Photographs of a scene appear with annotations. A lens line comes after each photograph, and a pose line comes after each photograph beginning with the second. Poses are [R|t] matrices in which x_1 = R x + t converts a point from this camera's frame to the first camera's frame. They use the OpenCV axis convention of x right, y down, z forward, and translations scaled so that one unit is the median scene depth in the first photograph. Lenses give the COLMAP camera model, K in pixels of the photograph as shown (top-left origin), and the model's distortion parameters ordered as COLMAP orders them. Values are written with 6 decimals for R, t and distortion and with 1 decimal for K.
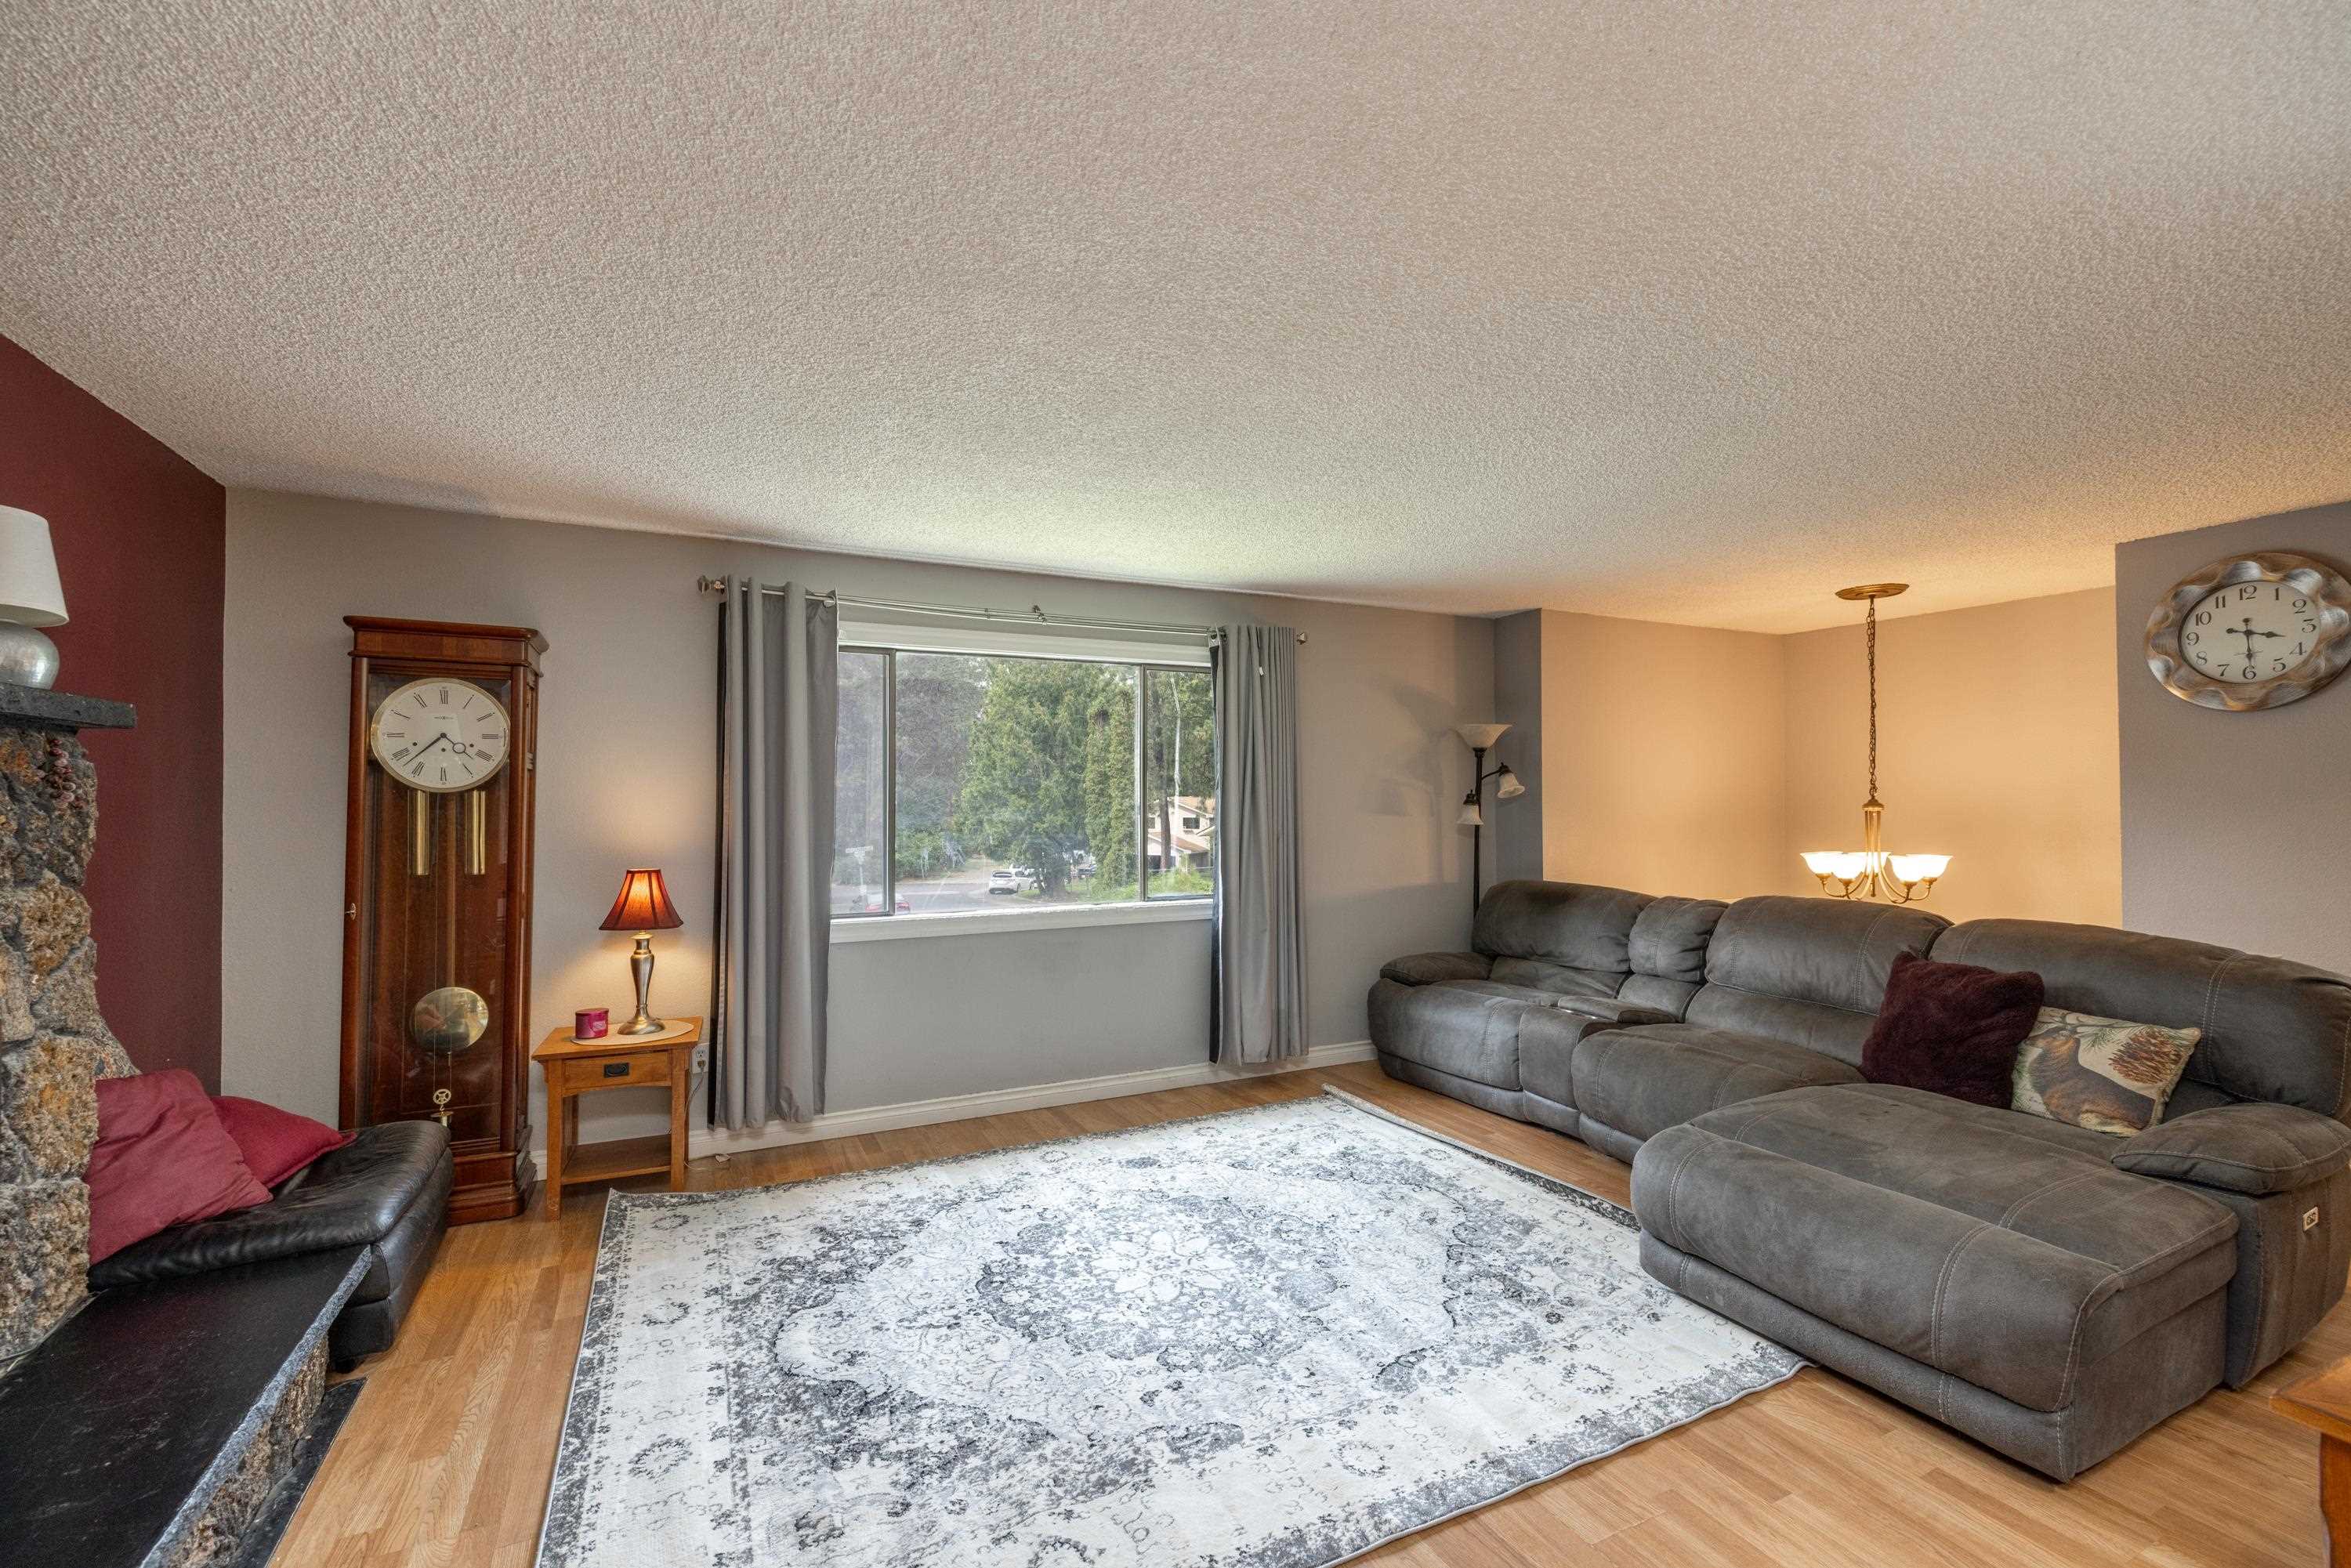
lens RADIAL K [[992.9, 0, 1172.4], [0, 992.9, 786.2], [0, 0, 1]] dist [0.000214, 0.000356]
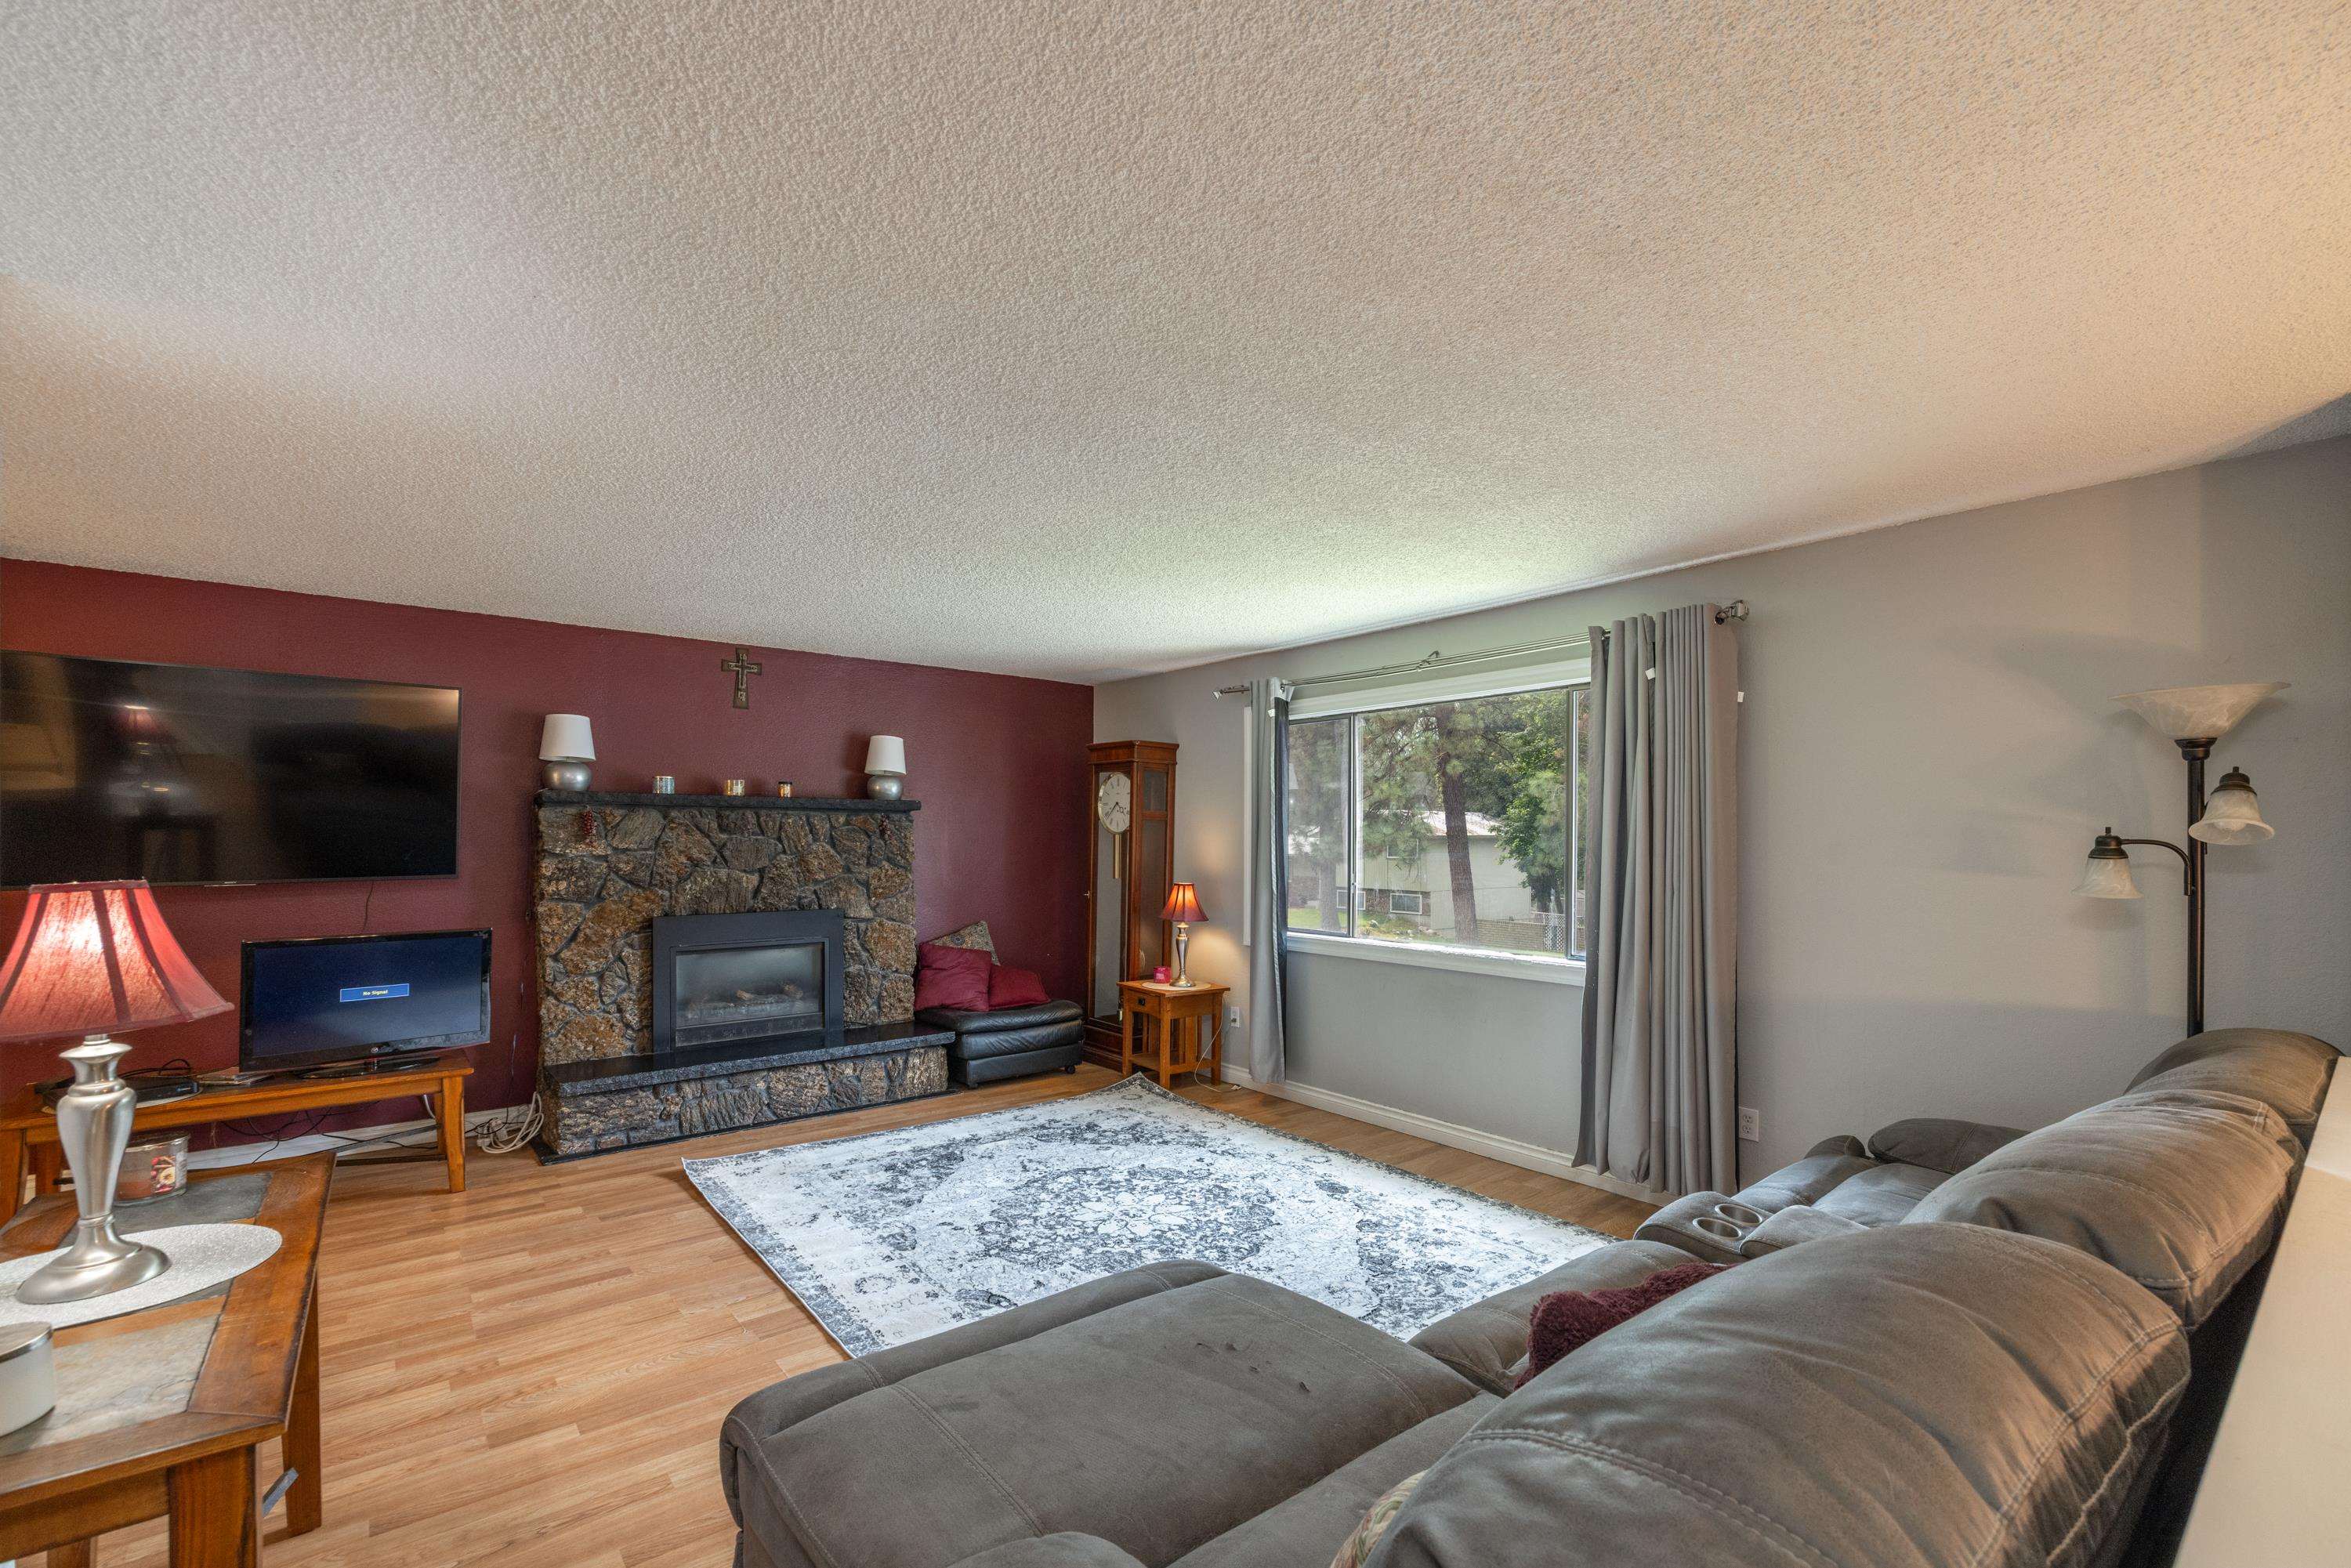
lens RADIAL K [[992.9, 0, 1178.1], [0, 992.9, 839.9], [0, 0, 1]] dist [0.000214, 0.000356]
pose [[0.231617, 0.006894, -0.972783, 1.082229], [0.009141, 0.999915, 0.009263, 0.001359], [0.972764, -0.011037, 0.231535, 0.687844]]
